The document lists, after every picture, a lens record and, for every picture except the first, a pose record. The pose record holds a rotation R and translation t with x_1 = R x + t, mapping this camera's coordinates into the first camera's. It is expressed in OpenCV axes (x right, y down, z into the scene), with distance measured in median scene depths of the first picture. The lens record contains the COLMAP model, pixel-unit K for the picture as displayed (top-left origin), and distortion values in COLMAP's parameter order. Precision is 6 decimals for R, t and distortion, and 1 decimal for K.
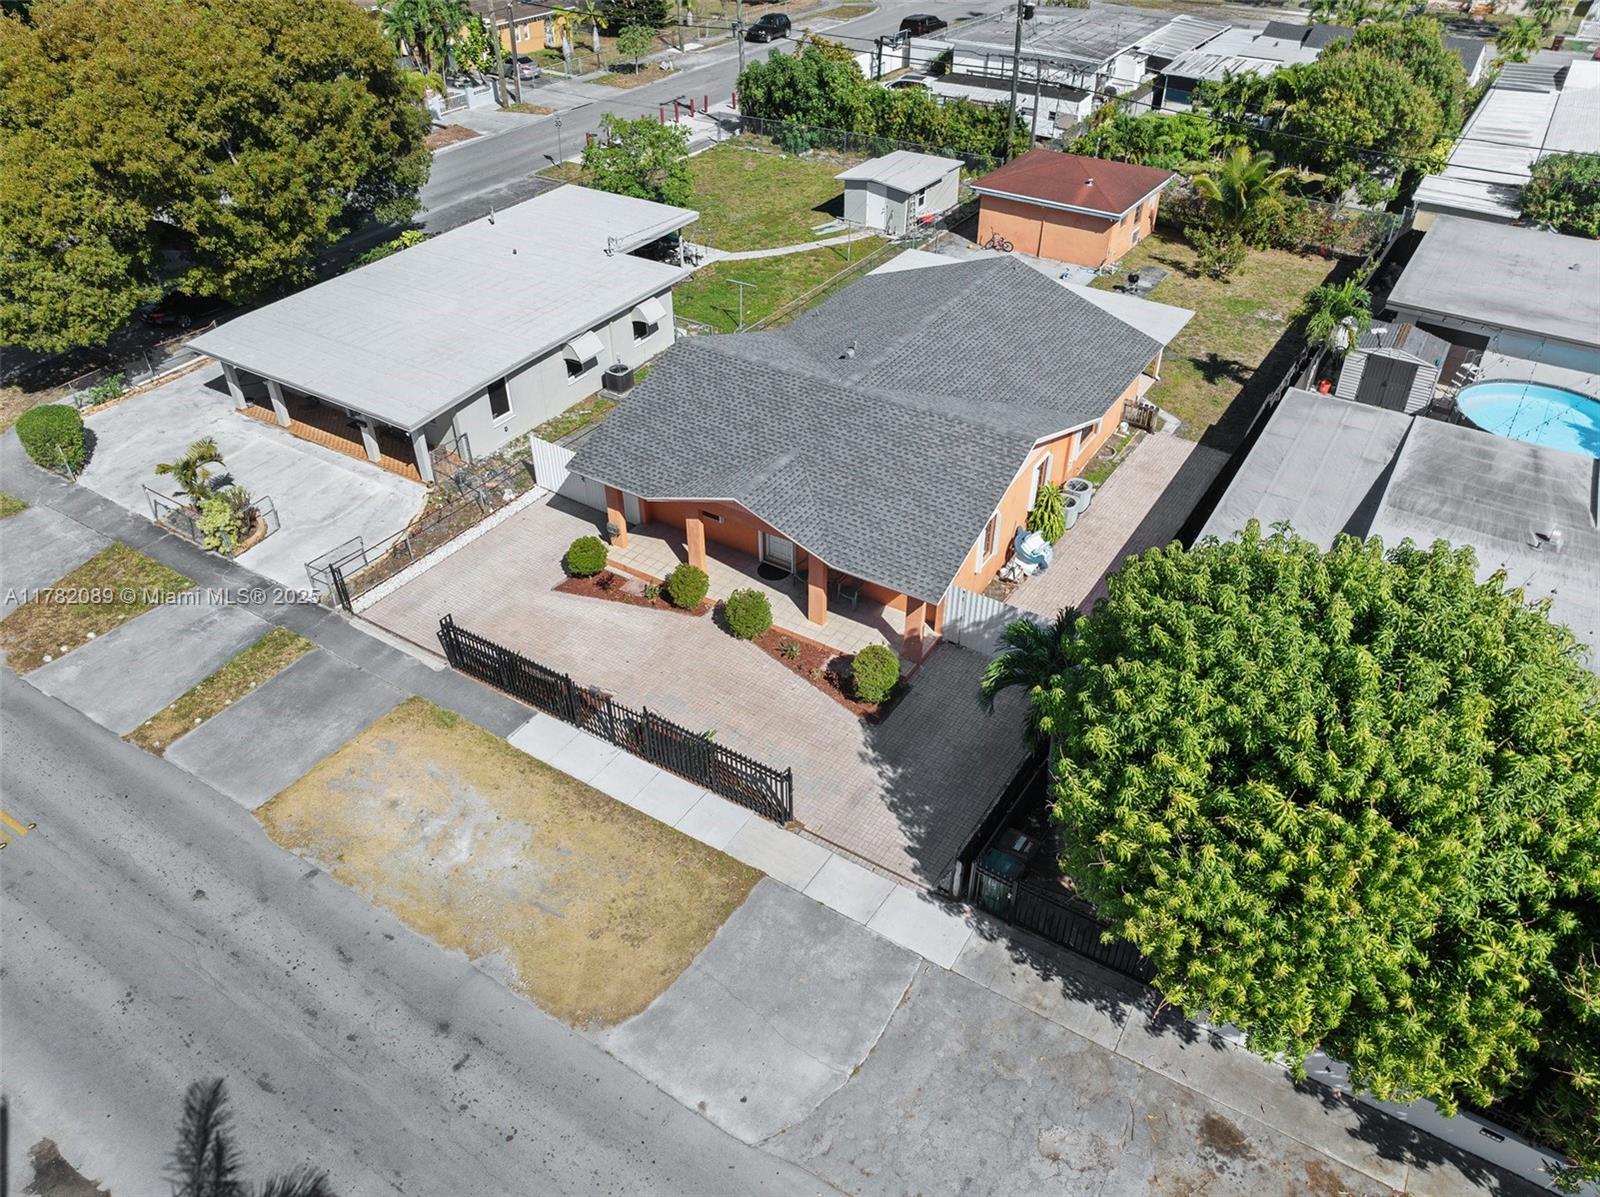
lens RADIAL K [[1124.5, 0, 800.9], [0, 1124.5, 585.9], [0, 0, 1]] dist [-0.037876, -0.002000]
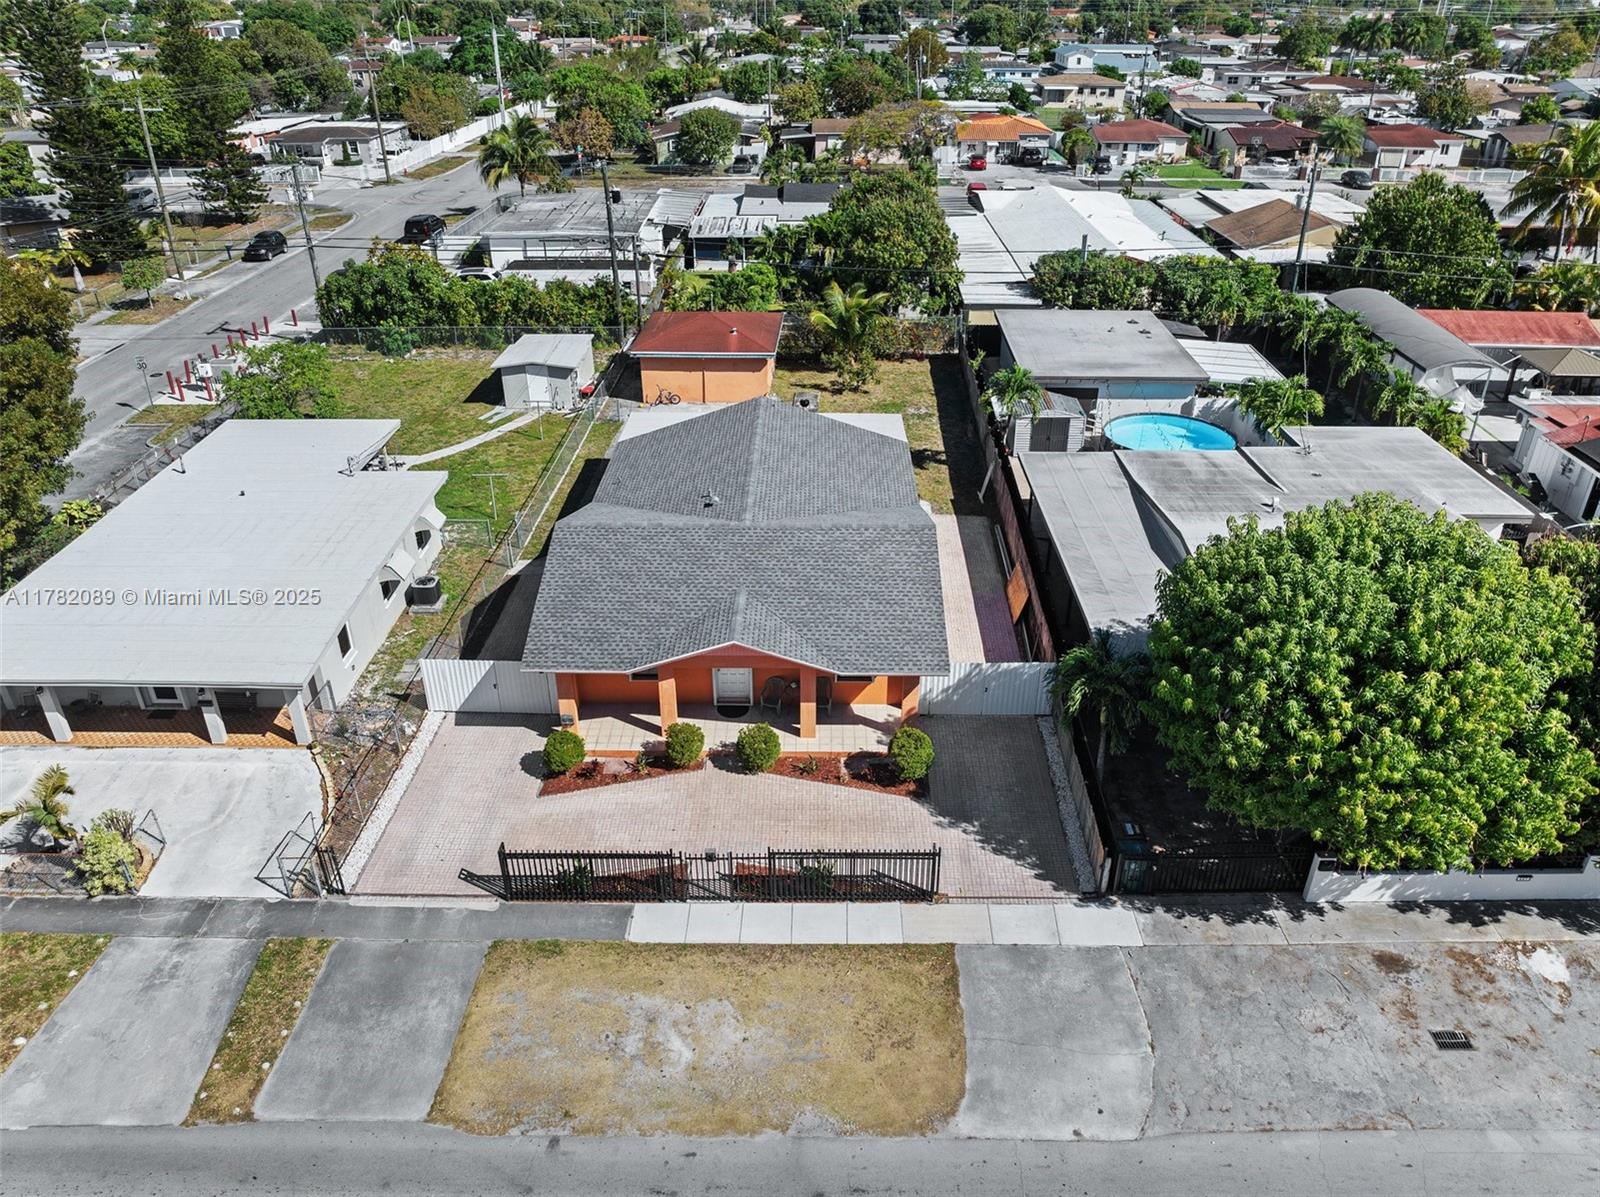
lens RADIAL K [[1122.5, 0, 801.6], [0, 1122.5, 596.0], [0, 0, 1]] dist [-0.040192, -0.002915]
pose [[0.853999, -0.253989, 0.454065, -0.357385], [0.312819, 0.948037, -0.058046, -0.028424], [-0.415728, 0.191611, 0.889076, 0.024273]]
